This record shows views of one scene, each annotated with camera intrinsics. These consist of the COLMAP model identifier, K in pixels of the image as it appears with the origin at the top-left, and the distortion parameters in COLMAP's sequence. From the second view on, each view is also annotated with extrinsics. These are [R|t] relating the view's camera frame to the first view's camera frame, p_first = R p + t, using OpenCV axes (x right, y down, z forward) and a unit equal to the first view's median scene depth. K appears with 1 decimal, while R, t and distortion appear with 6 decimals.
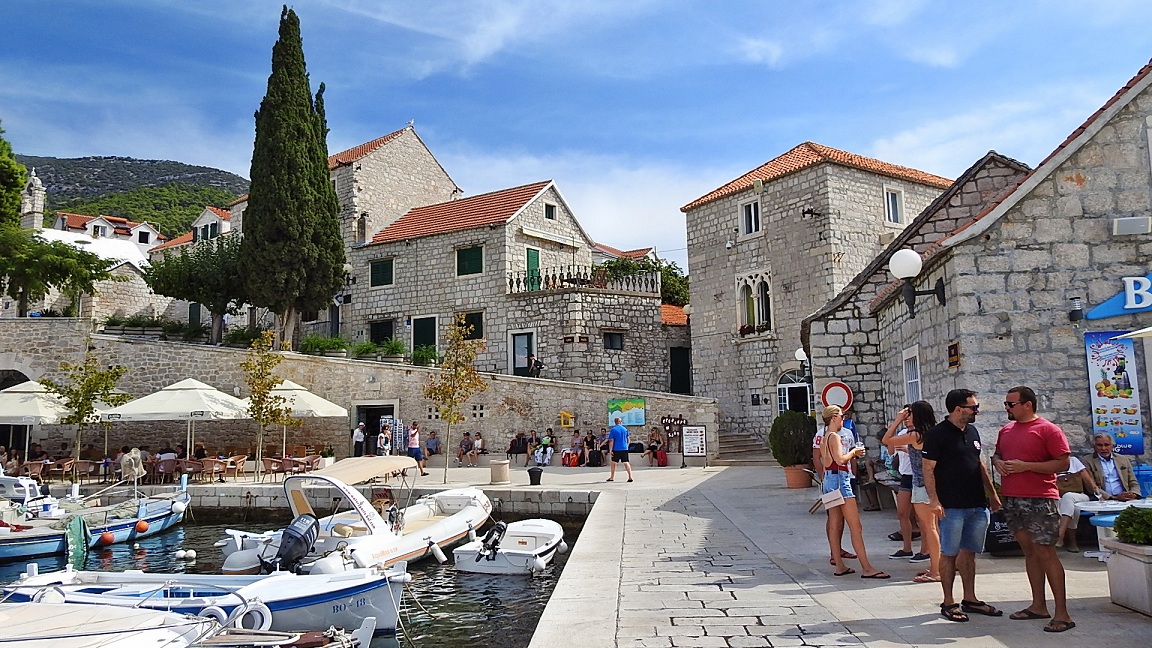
lens RADIAL K [[819.6, 0, 581.1], [0, 819.6, 327.8], [0, 0, 1]] dist [0.001284, -0.006576]
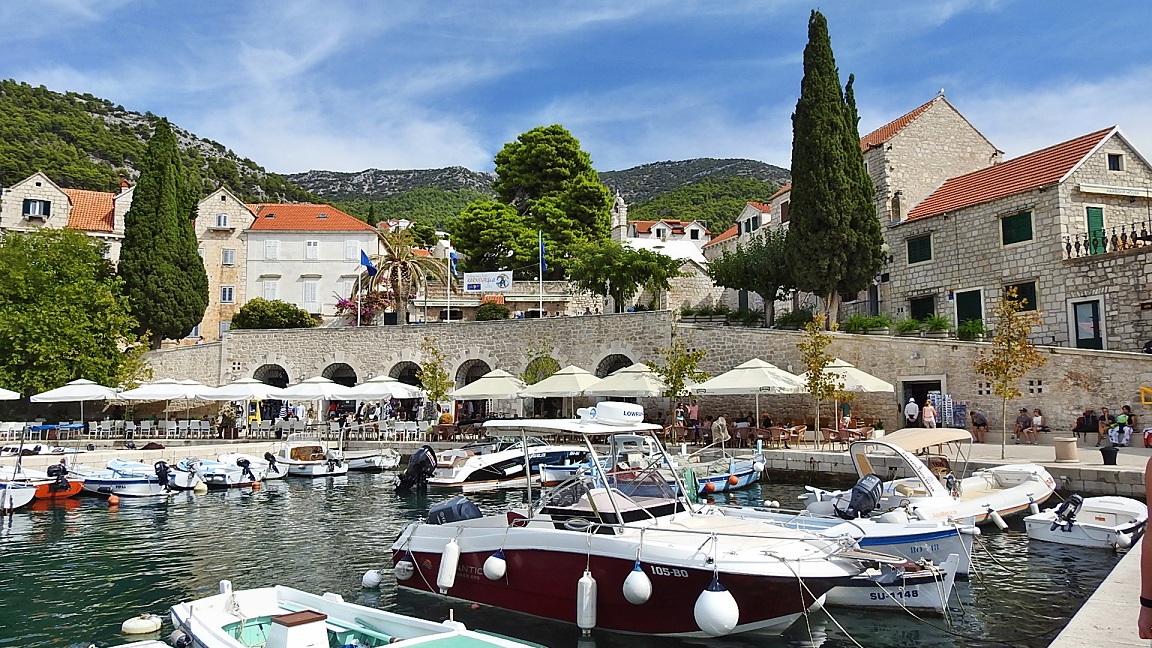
lens RADIAL K [[825.3, 0, 588.2], [0, 825.3, 326.4], [0, 0, 1]] dist [0.001696, 0.001140]
pose [[0.816133, -0.041661, -0.576361, 0.005406], [0.058376, 0.998239, 0.010506, -0.007832], [0.574908, -0.042220, 0.817128, -0.073689]]
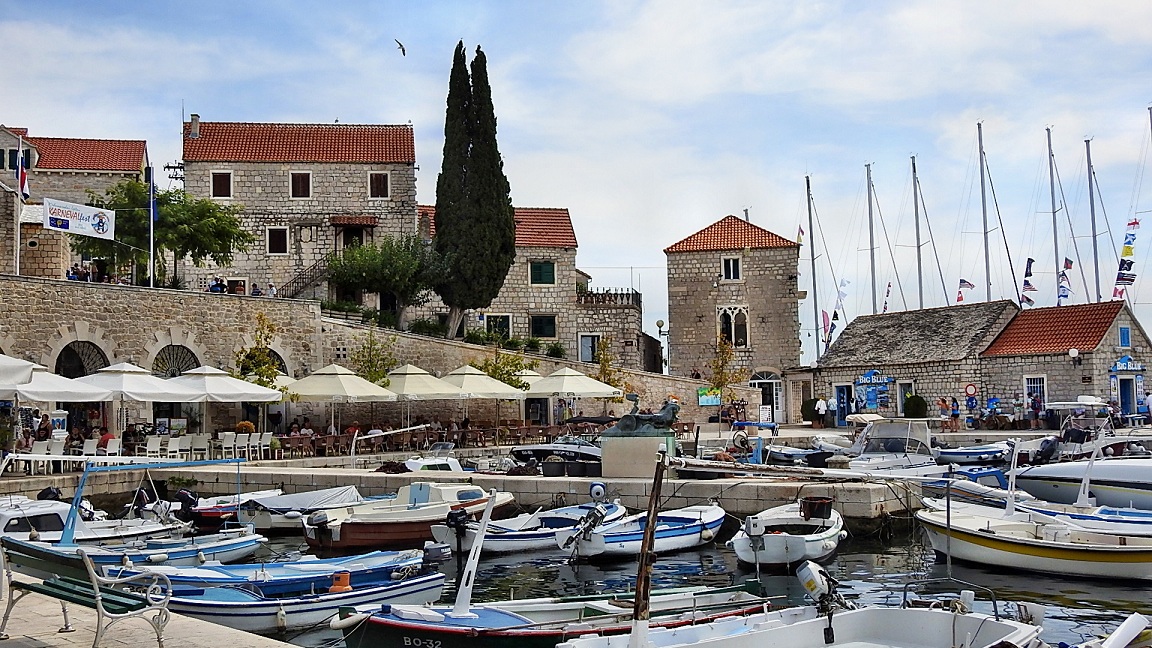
lens RADIAL K [[1303.1, 0, 576.0], [0, 1303.1, 324.0], [0, 0, 1]] dist [0.002429, -0.000458]
pose [[0.666158, 0.054437, 0.743822, -1.661356], [-0.081215, 0.996697, -0.000209, -0.009456], [-0.741376, -0.060270, 0.668378, -0.372616]]
